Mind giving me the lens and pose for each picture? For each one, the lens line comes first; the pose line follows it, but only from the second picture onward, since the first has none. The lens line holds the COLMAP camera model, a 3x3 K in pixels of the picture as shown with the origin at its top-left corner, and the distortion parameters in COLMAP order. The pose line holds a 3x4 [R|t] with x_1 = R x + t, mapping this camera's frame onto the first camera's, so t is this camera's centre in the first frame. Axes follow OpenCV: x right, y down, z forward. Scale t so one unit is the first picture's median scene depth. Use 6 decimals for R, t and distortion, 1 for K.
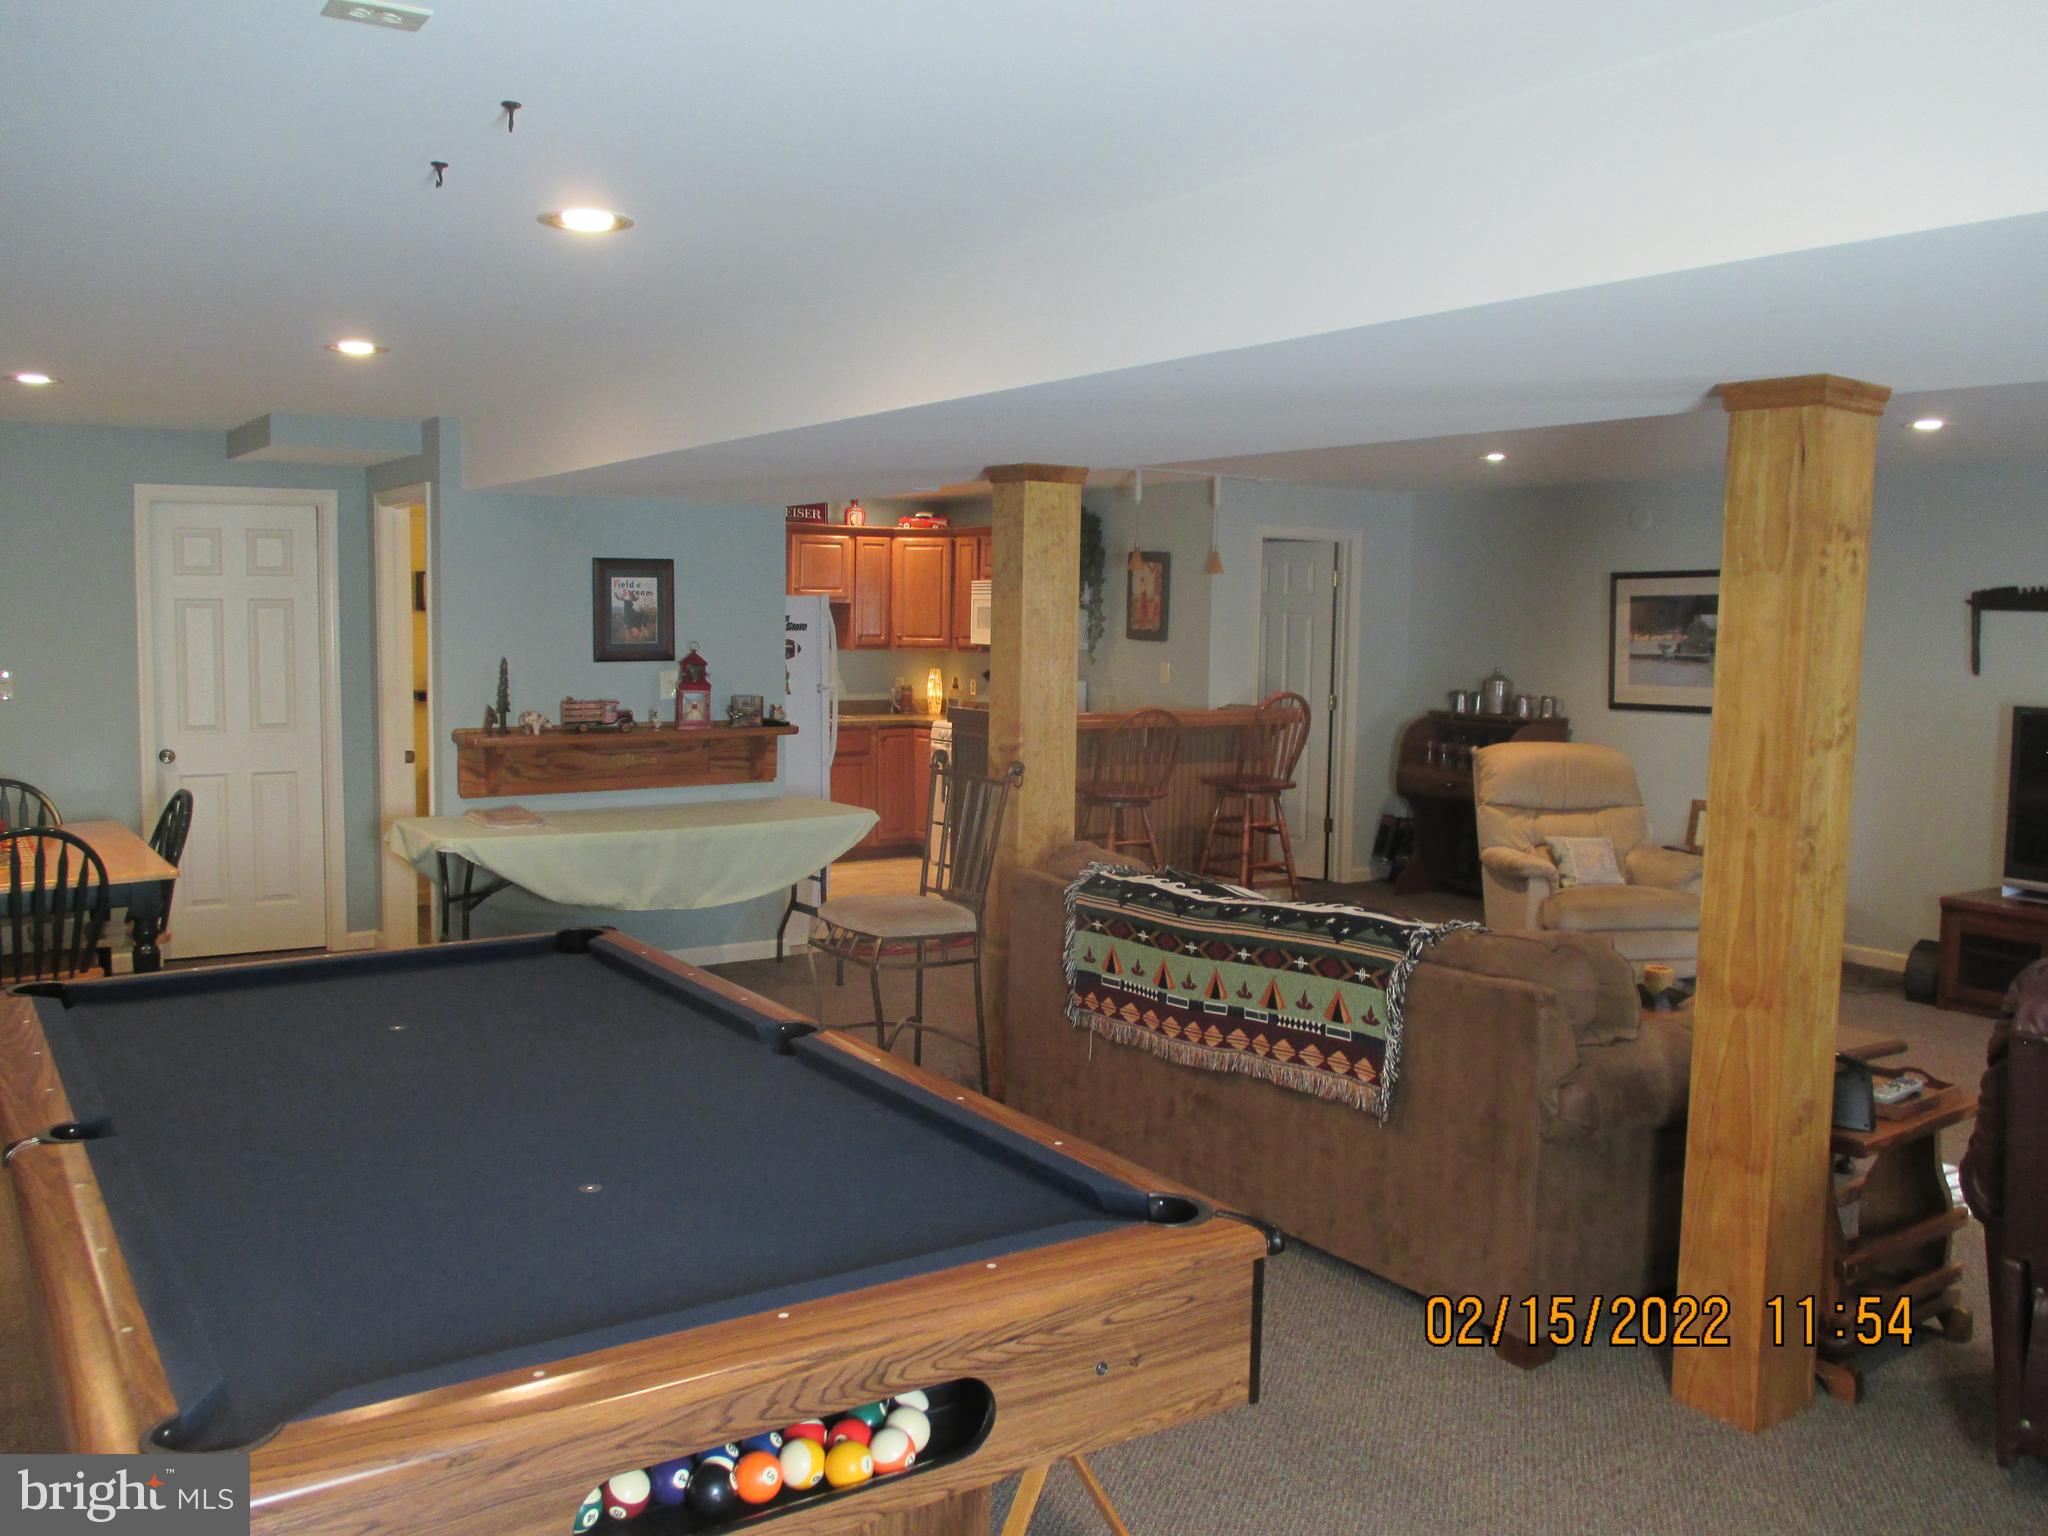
lens RADIAL K [[1700.8, 0, 1028.7], [0, 1700.8, 766.4], [0, 0, 1]] dist [-0.036914, 0.017407]
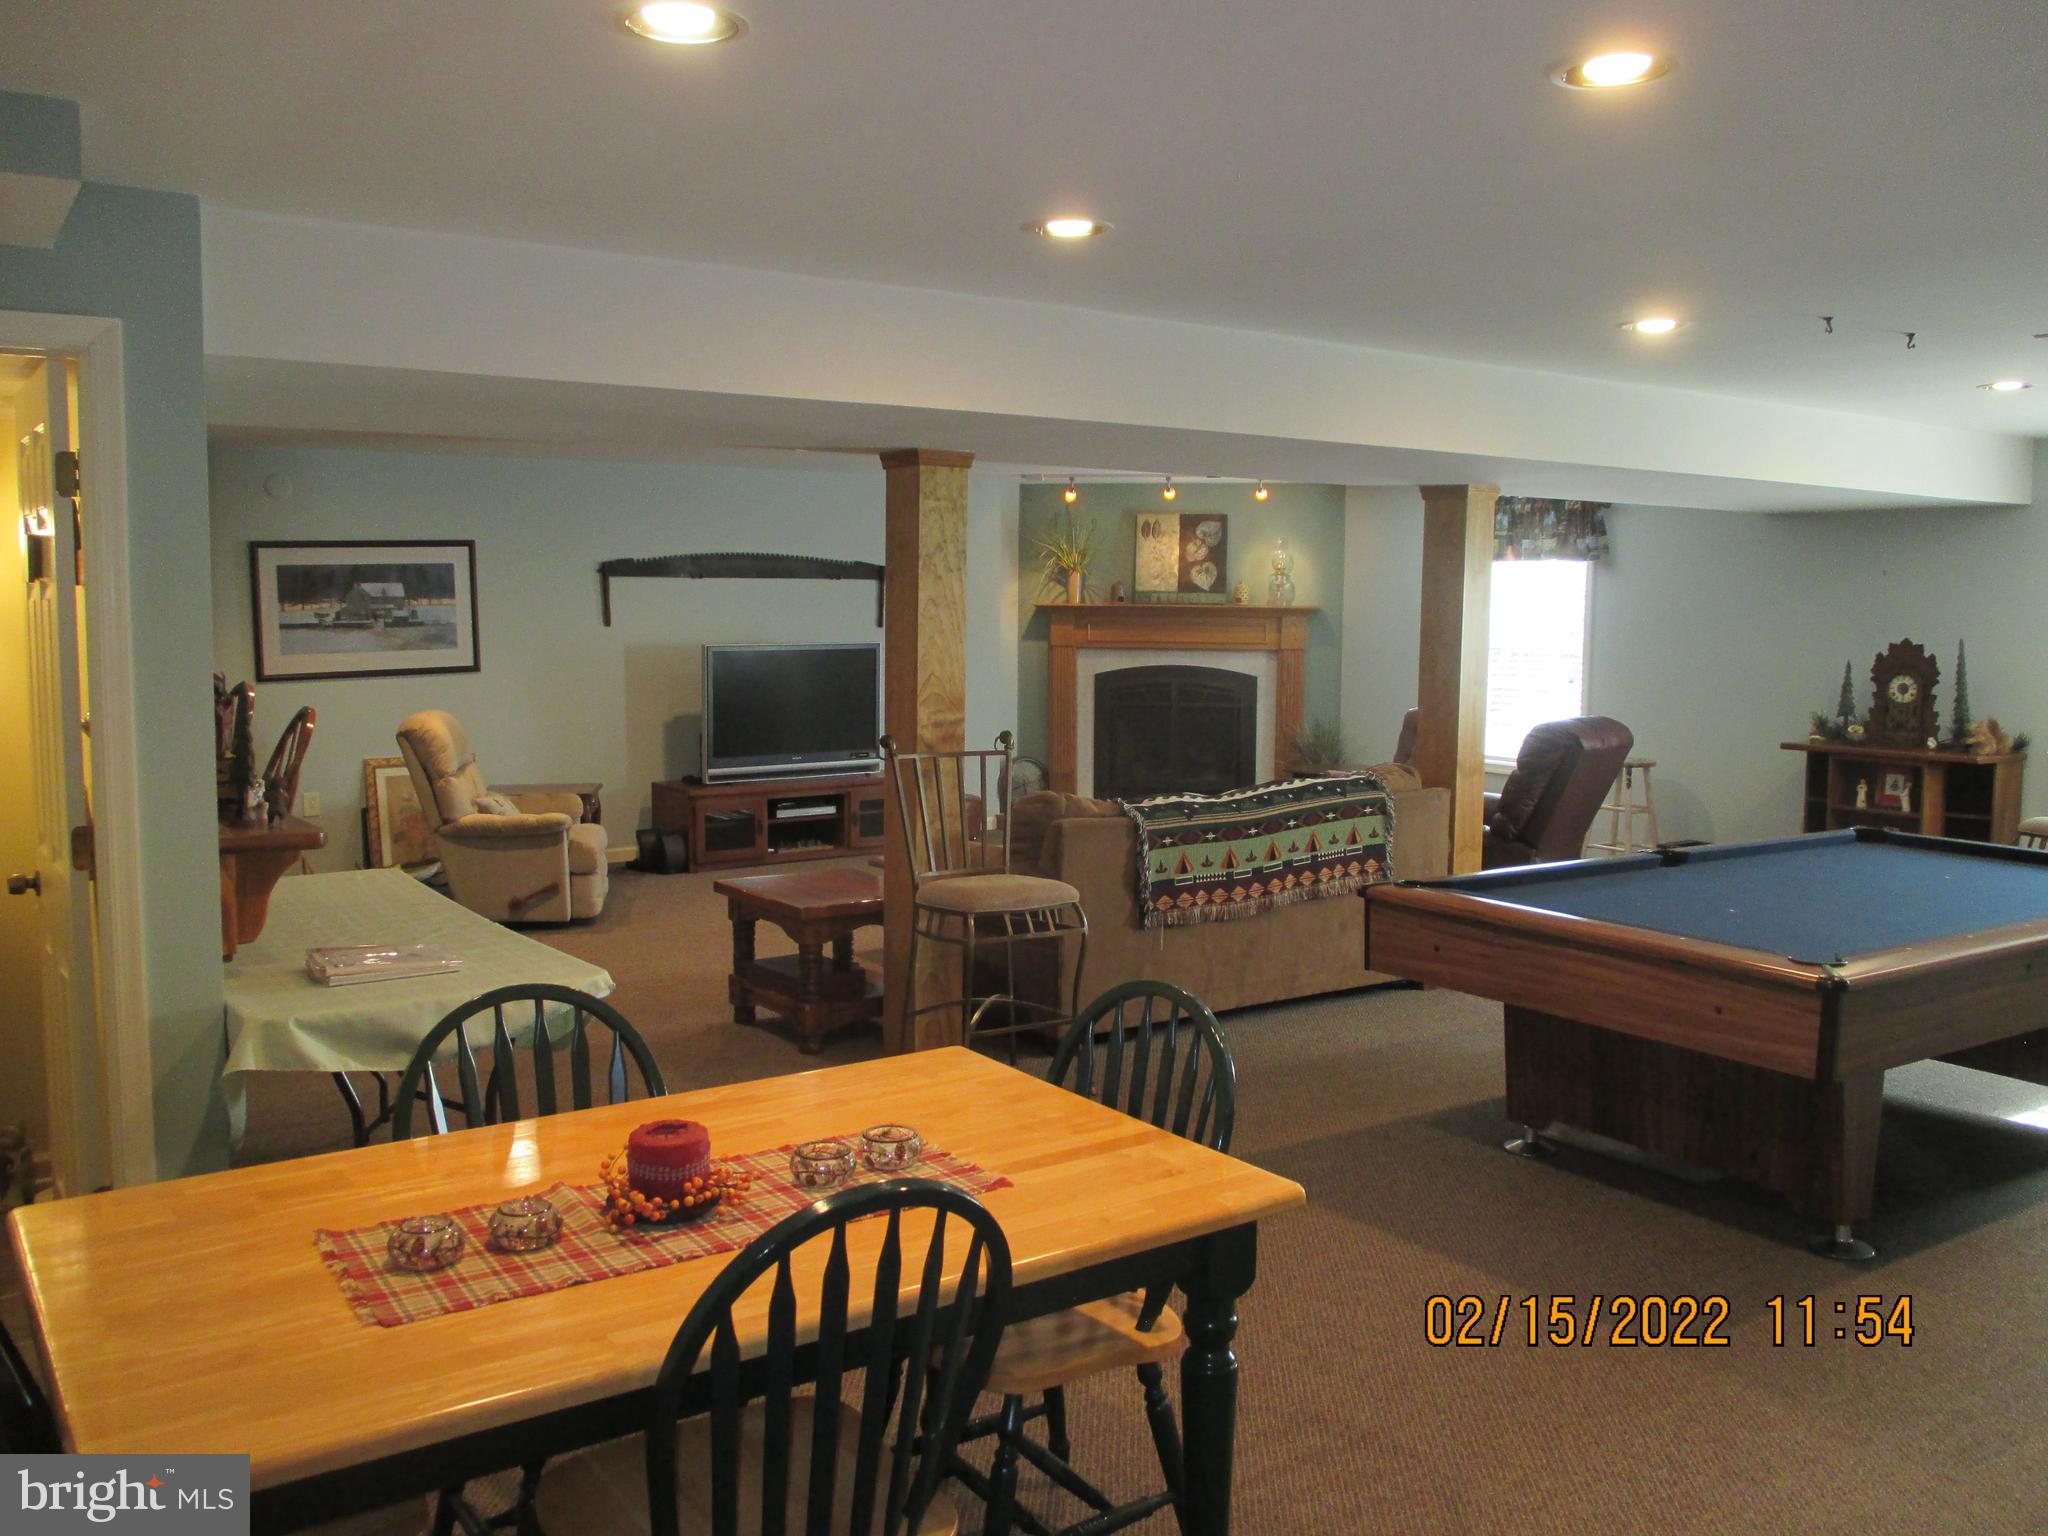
lens RADIAL K [[1700.8, 0, 1012.6], [0, 1700.8, 783.5], [0, 0, 1]] dist [-0.036914, 0.017407]
pose [[0.036060, -0.128857, 0.991007, -1.235760], [0.089395, 0.988093, 0.125225, -0.119674], [-0.995343, 0.084075, 0.047150, 1.075725]]
